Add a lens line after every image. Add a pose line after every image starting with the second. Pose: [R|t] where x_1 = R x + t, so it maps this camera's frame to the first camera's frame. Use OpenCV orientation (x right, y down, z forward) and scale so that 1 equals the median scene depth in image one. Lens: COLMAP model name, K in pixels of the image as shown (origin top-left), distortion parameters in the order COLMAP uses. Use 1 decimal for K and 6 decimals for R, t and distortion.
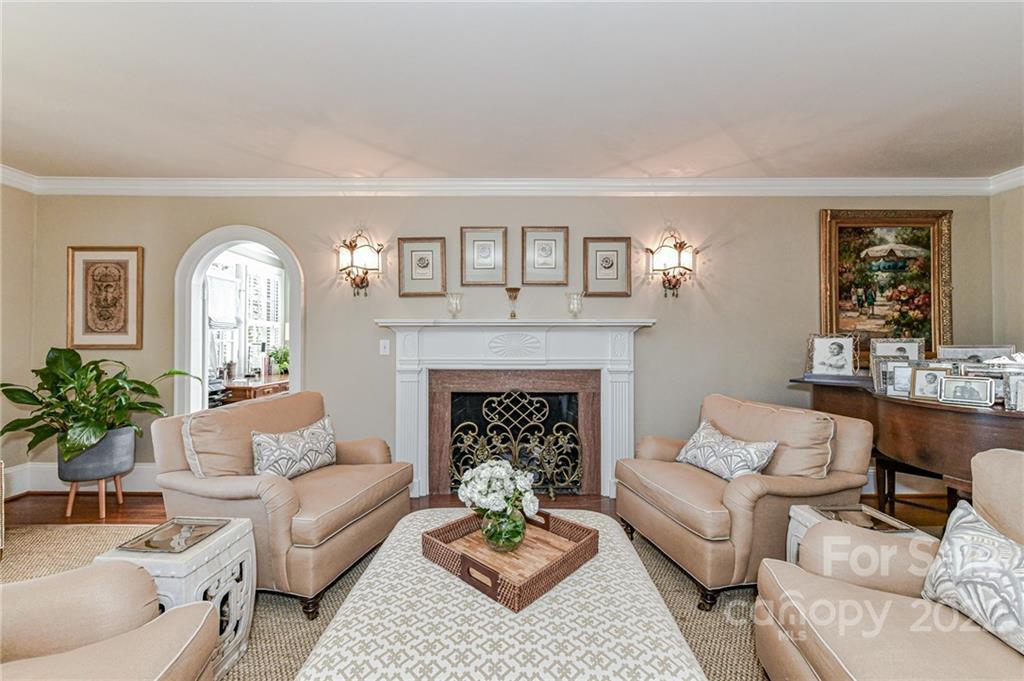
lens RADIAL K [[402.2, 0, 506.4], [0, 402.2, 335.9], [0, 0, 1]] dist [0.001439, -0.000574]
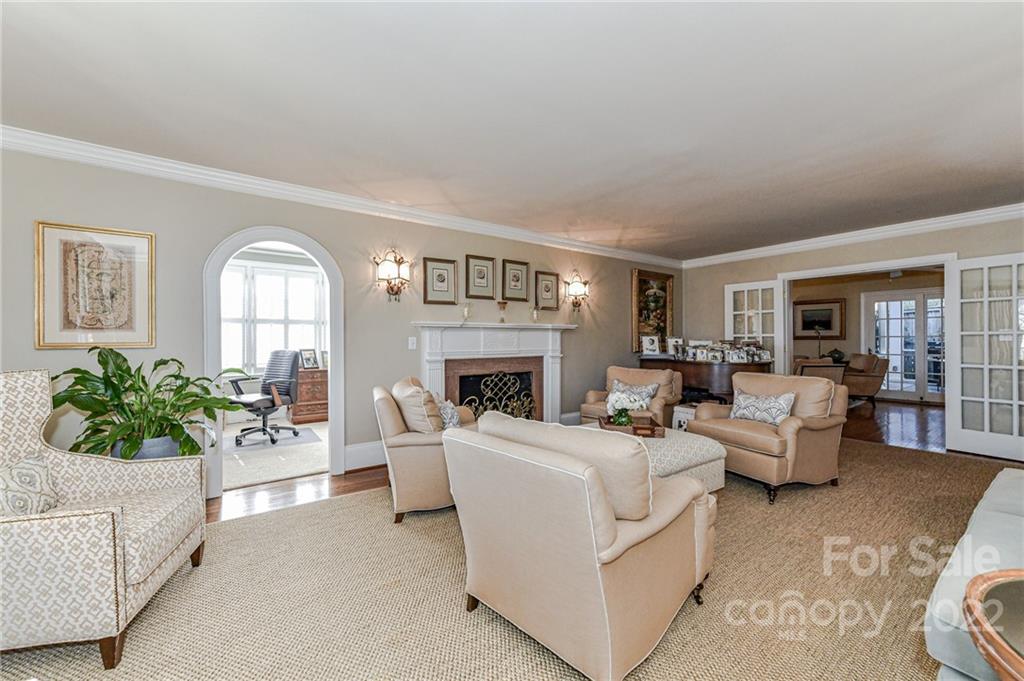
lens RADIAL K [[402.2, 0, 506.4], [0, 402.2, 335.9], [0, 0, 1]] dist [0.001439, -0.000574]
pose [[0.811945, 0.001557, 0.583731, -0.808101], [-0.007926, 0.999934, 0.008356, -0.007205], [-0.583680, -0.011411, 0.811904, -0.192226]]
